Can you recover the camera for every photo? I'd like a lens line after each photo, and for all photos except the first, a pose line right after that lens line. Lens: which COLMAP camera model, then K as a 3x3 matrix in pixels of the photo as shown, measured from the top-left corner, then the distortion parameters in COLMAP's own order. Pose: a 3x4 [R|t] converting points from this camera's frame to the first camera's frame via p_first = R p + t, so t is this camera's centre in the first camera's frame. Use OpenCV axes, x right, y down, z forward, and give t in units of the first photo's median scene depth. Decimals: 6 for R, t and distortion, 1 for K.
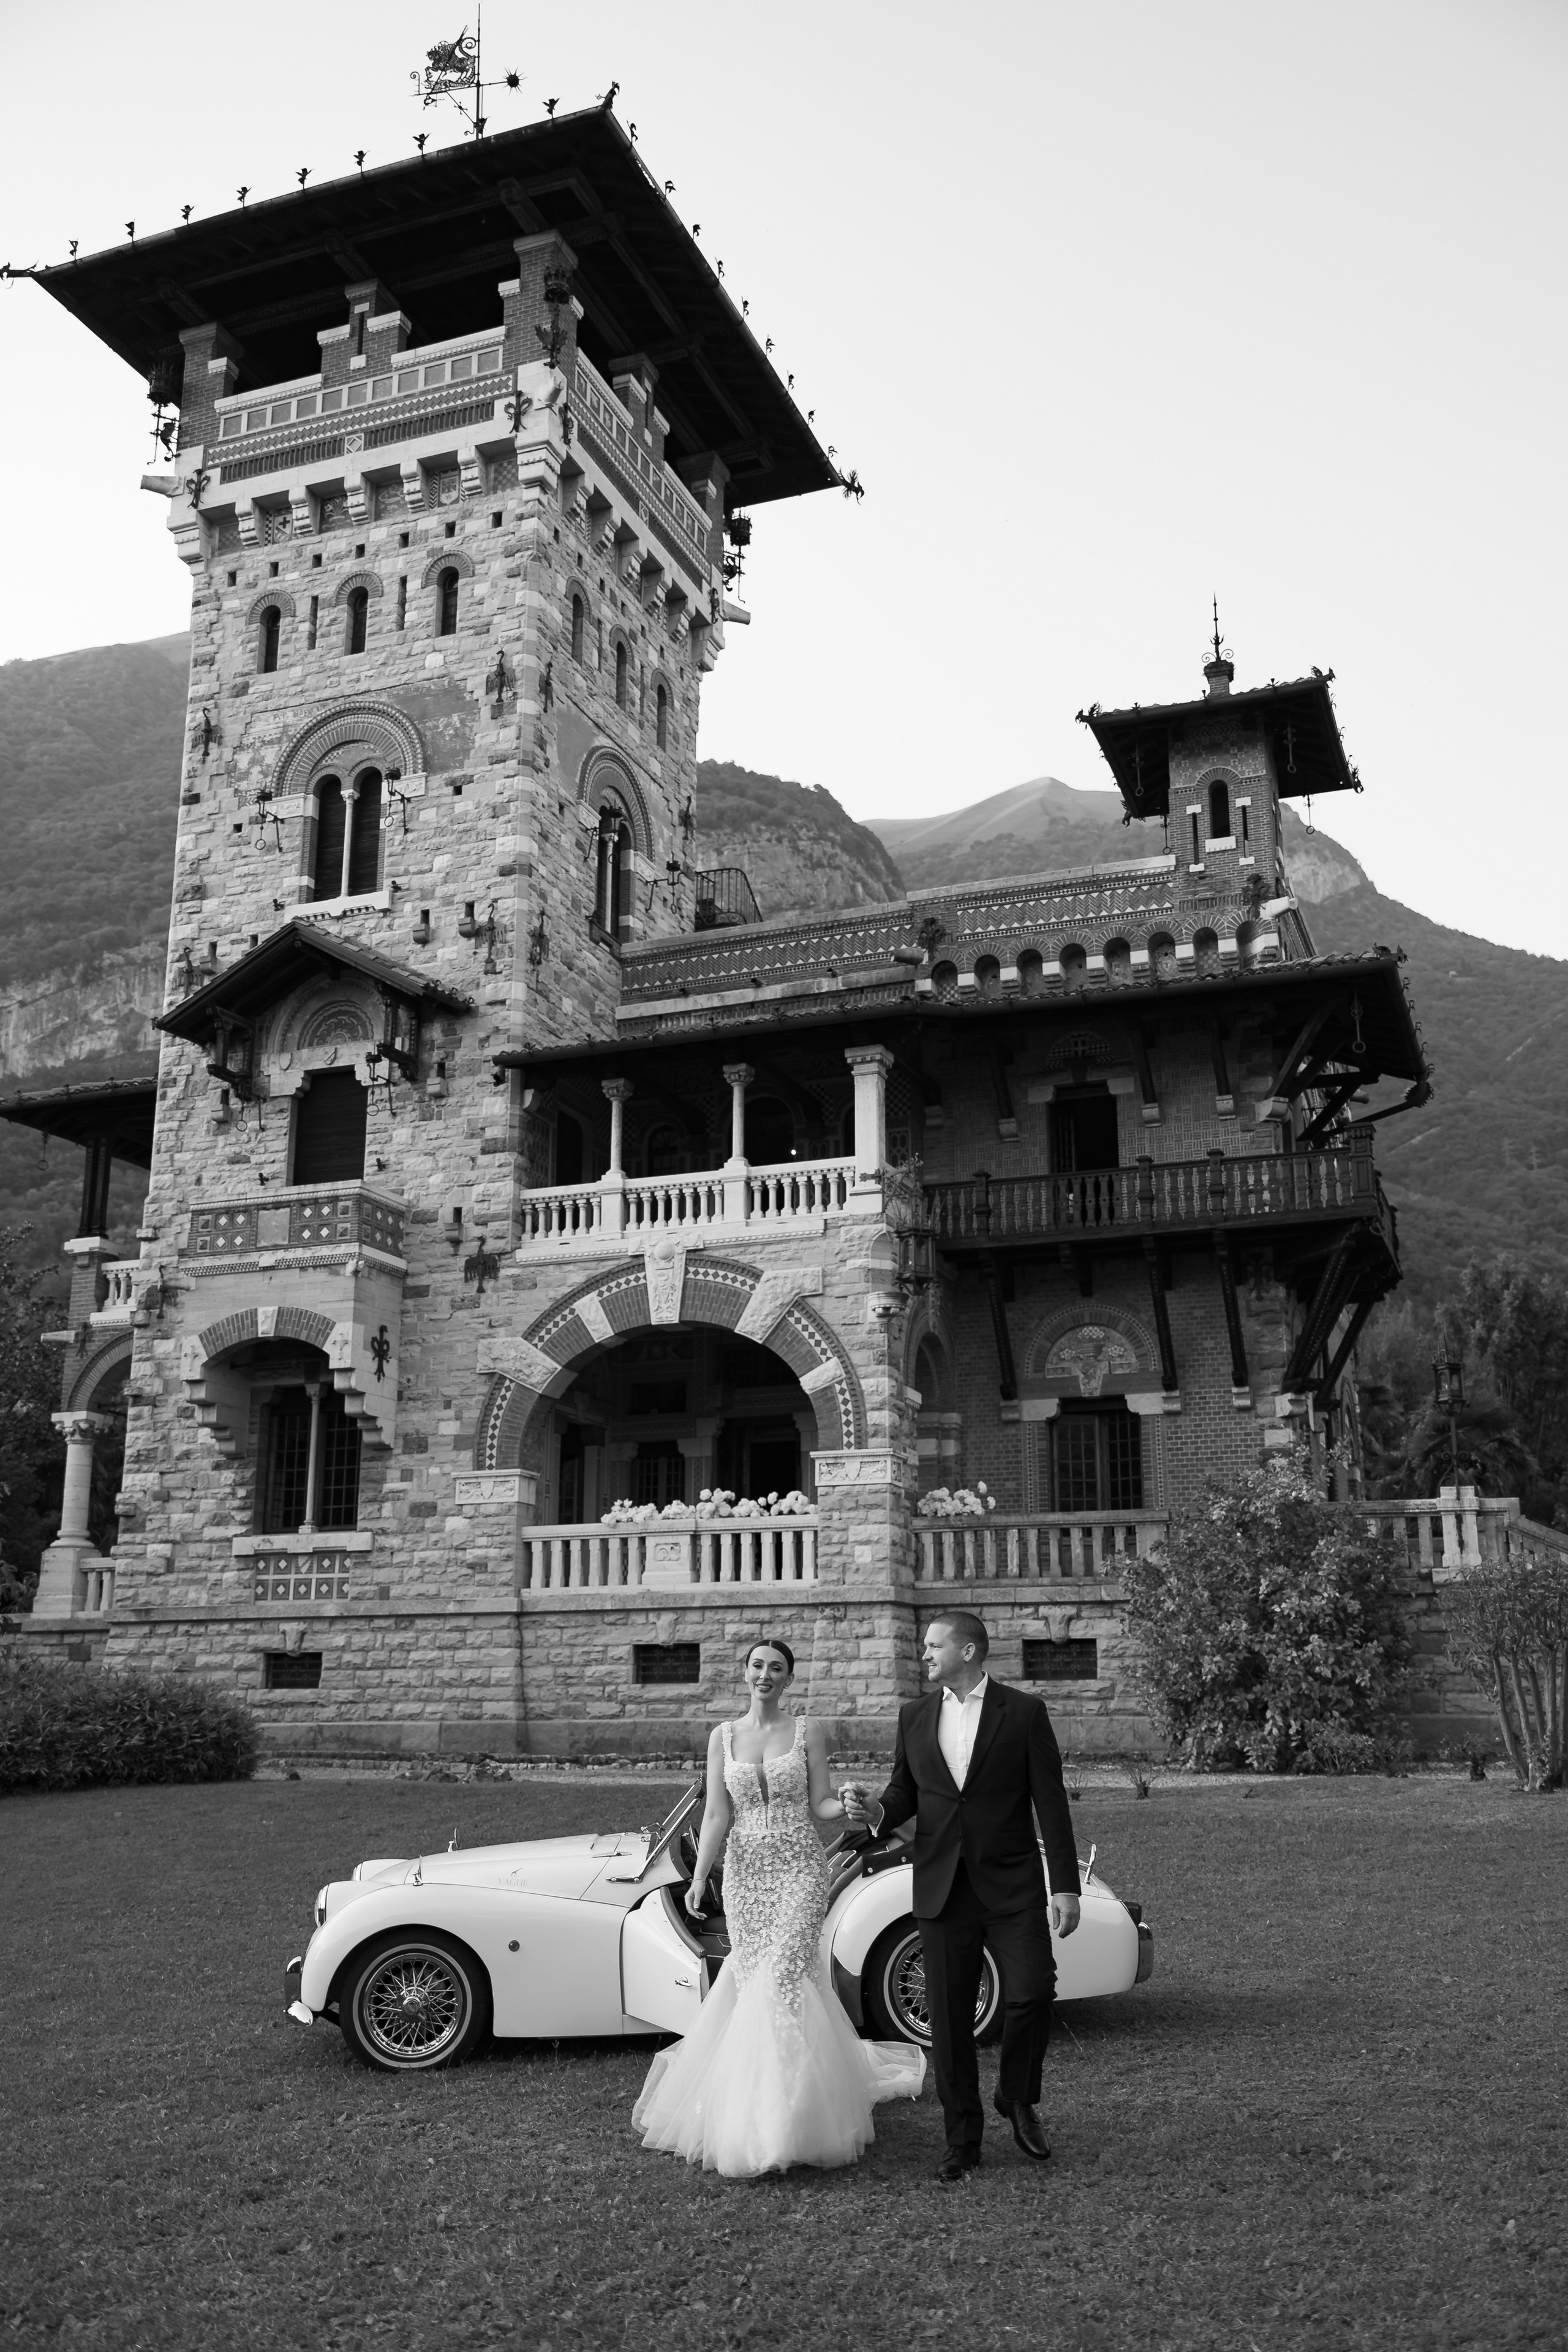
lens RADIAL K [[2118.9, 0, 805.7], [0, 2118.9, 1172.1], [0, 0, 1]] dist [-0.002971, 0.026599]
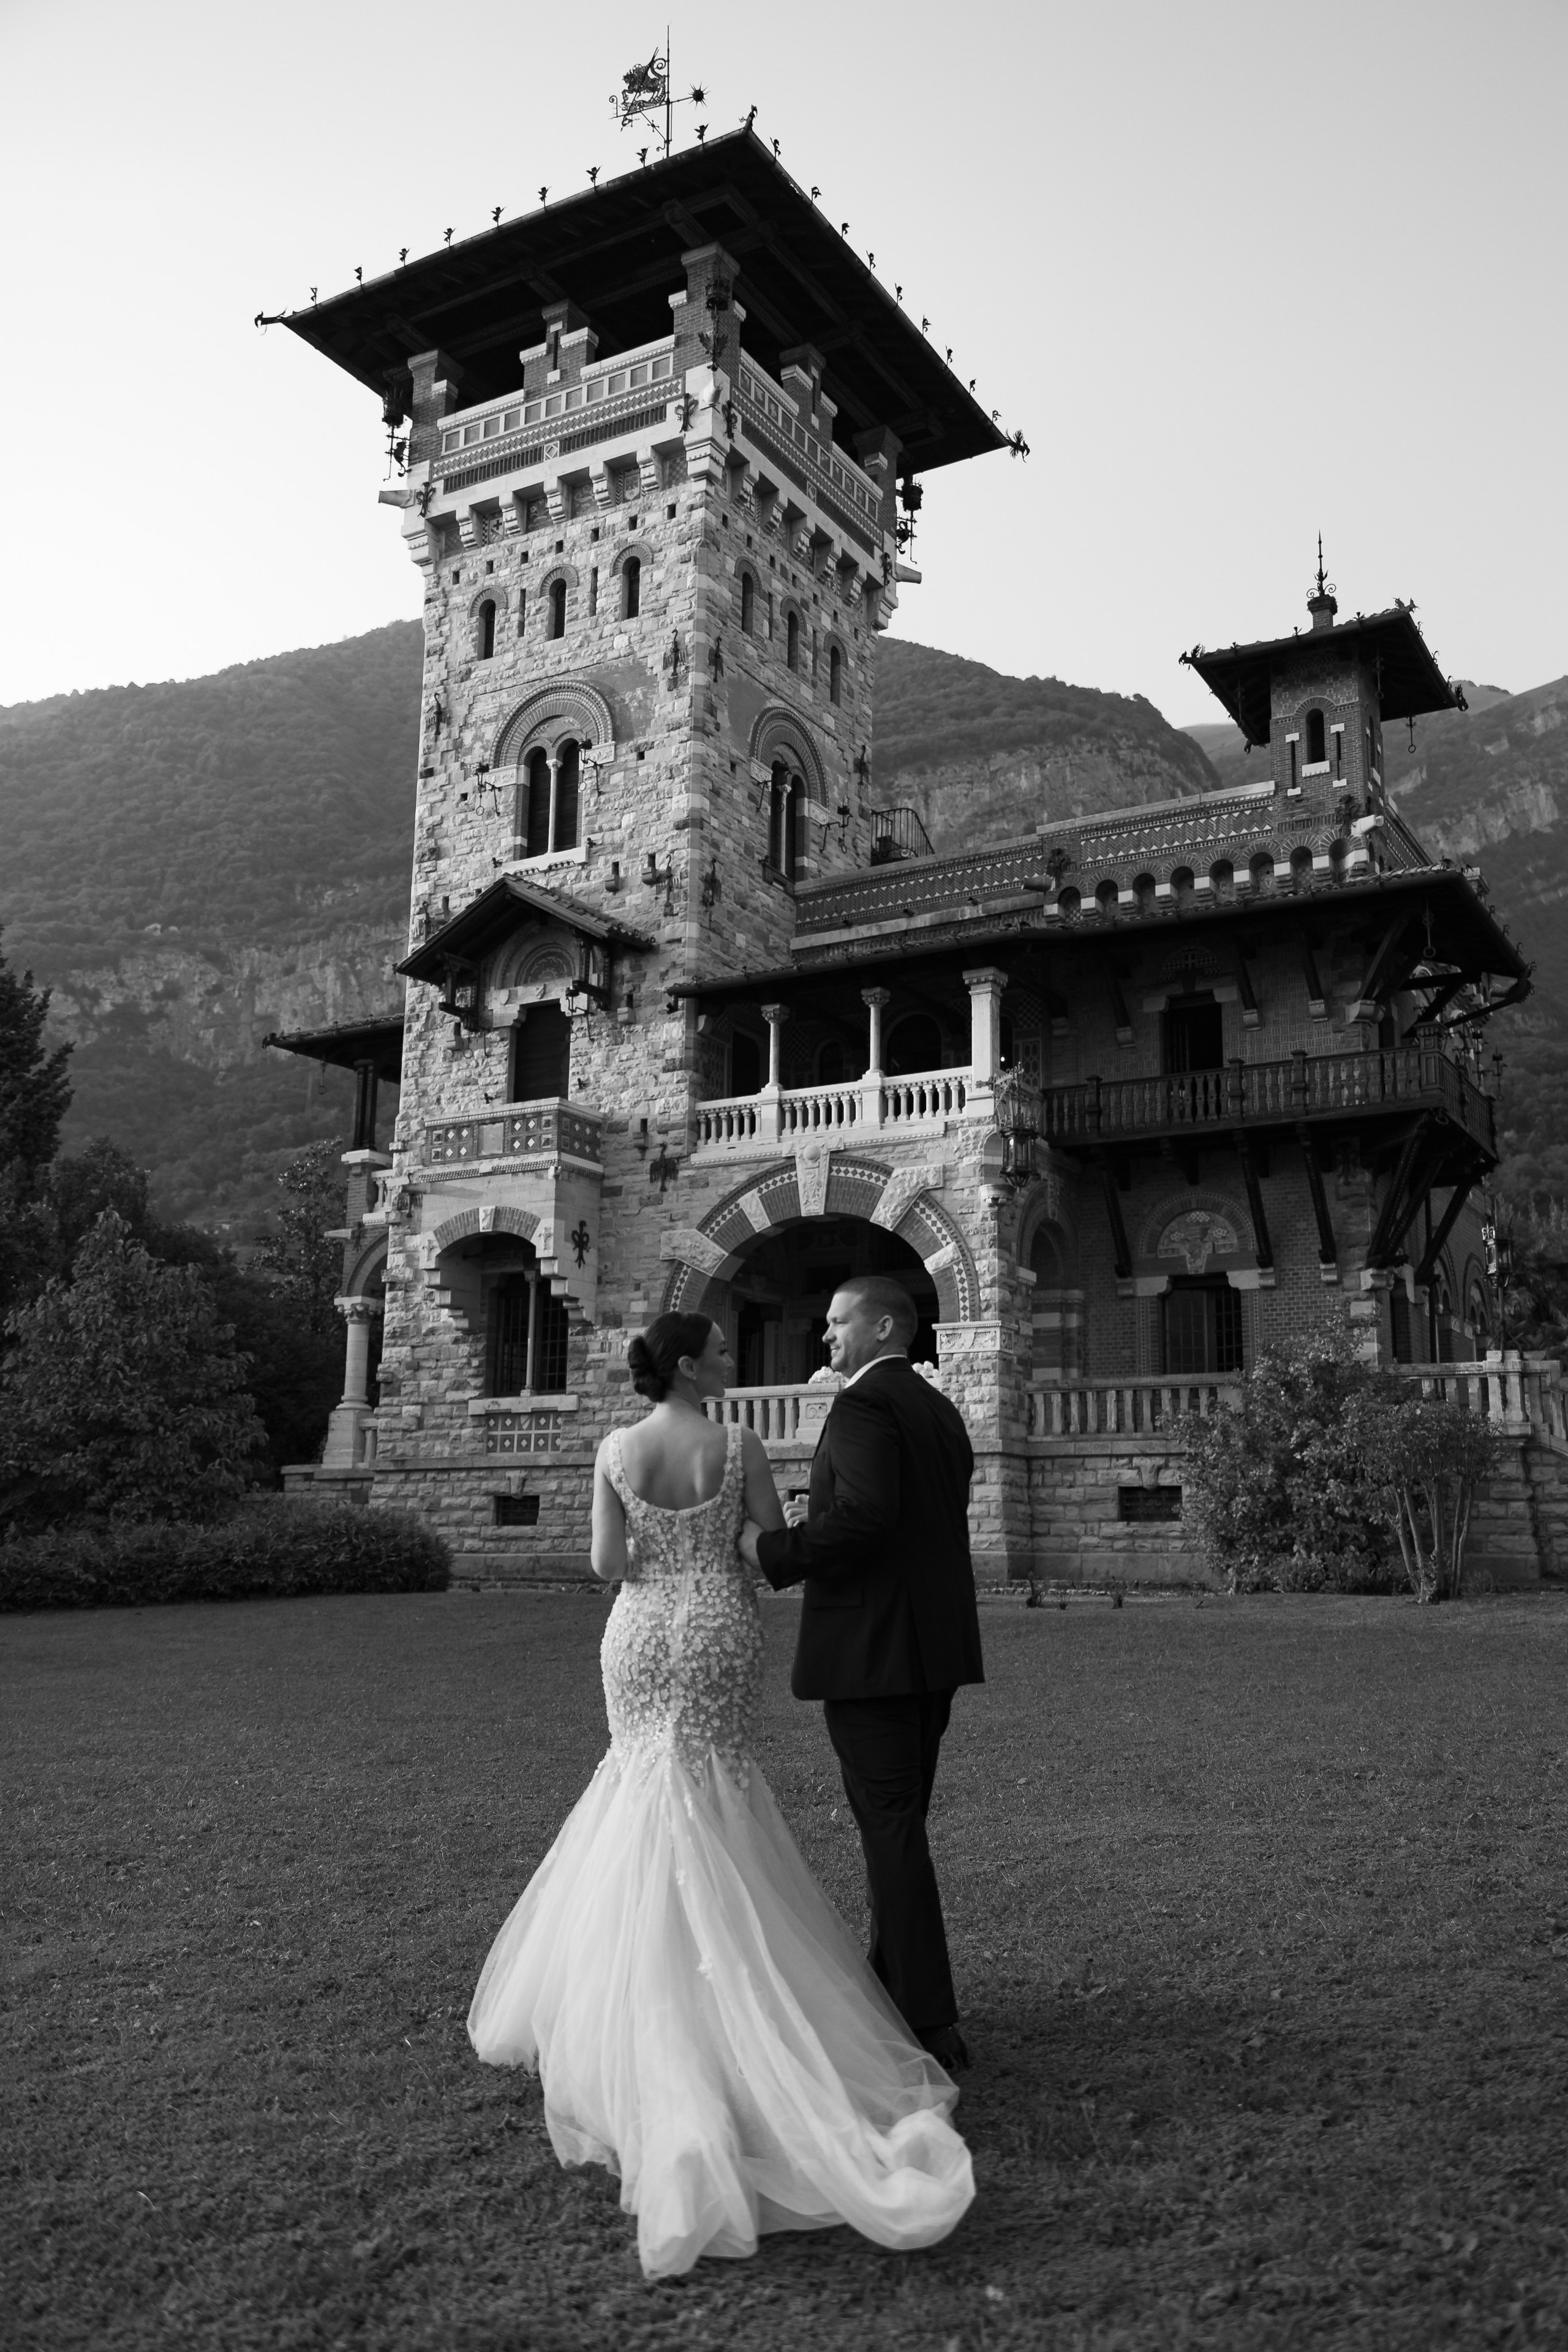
lens RADIAL K [[1990.5, 0, 807.8], [0, 1990.5, 1166.7], [0, 0, 1]] dist [0.045820, -0.011959]
pose [[0.986338, -0.019910, -0.163526, 0.105731], [0.027566, 0.998621, 0.044687, -0.003490], [0.162410, -0.048585, 0.985526, -0.069058]]
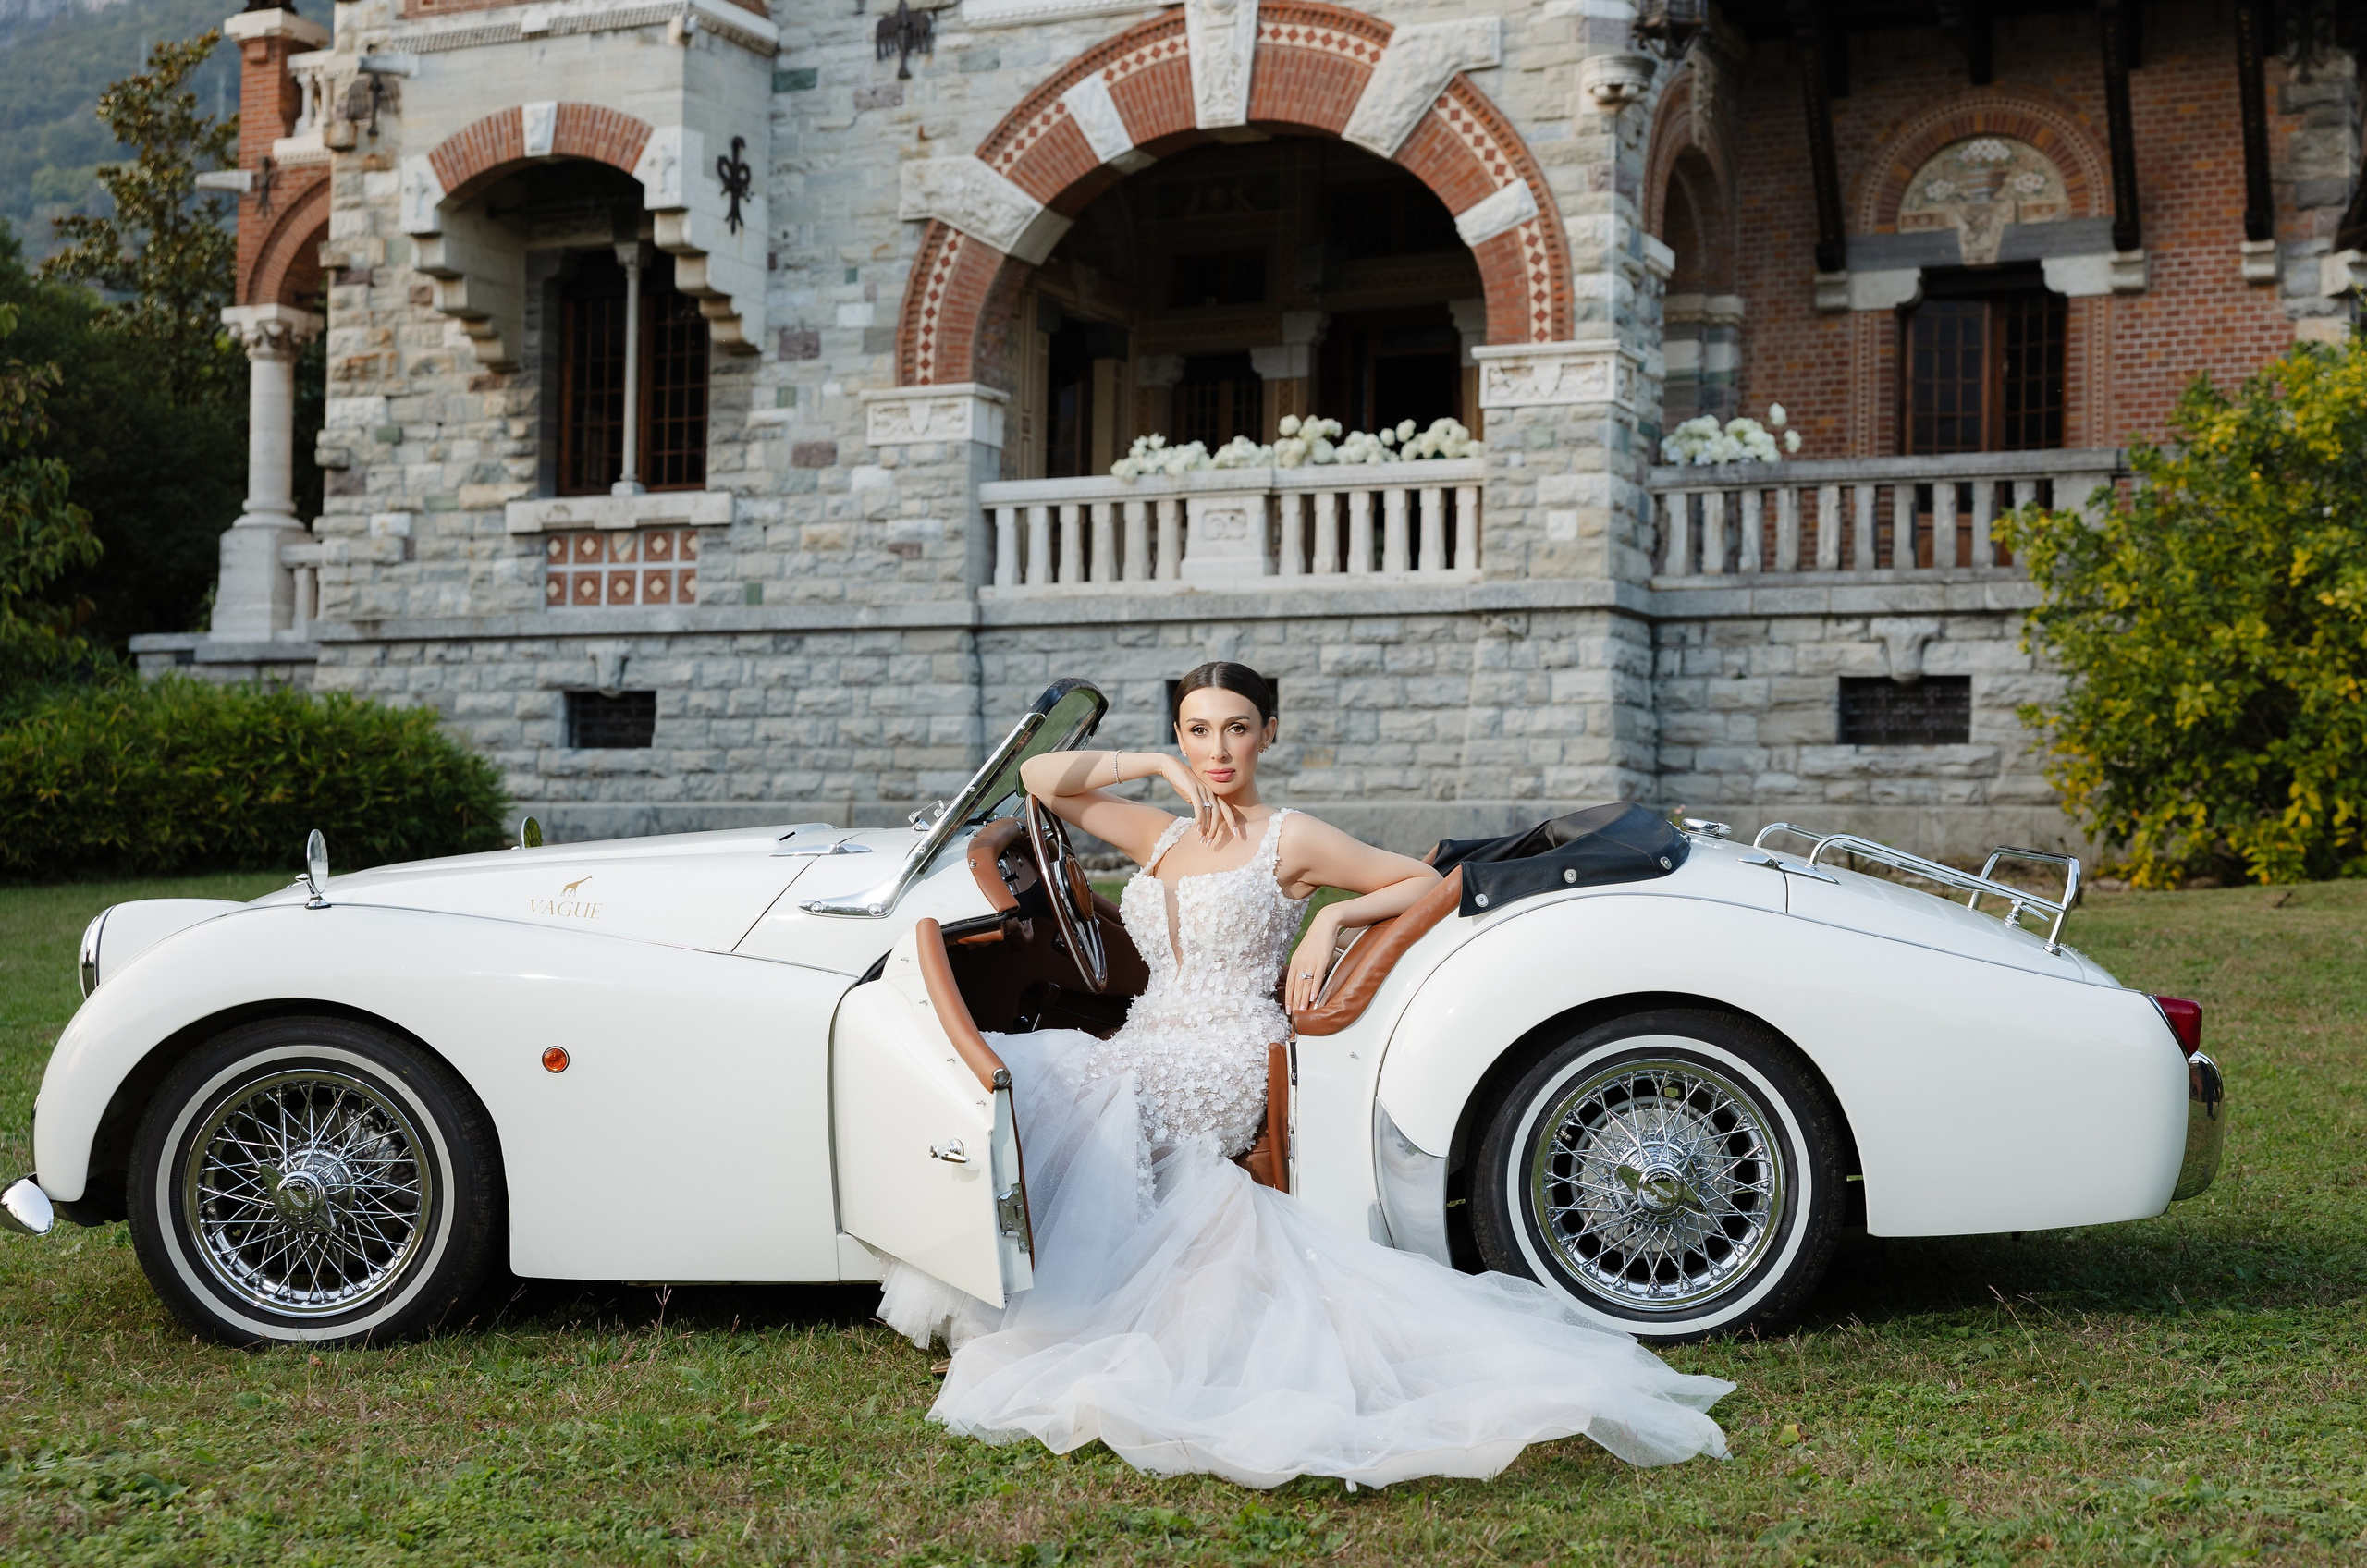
lens RADIAL K [[3166.4, 0, 1214.3], [0, 3166.4, 808.1], [0, 0, 1]] dist [0.032261, -0.039806]
pose [[0.995897, 0.017576, -0.088770, 0.009853], [0.003036, 0.973915, 0.226895, 0.054905], [0.090443, -0.226233, 0.969865, 0.132708]]
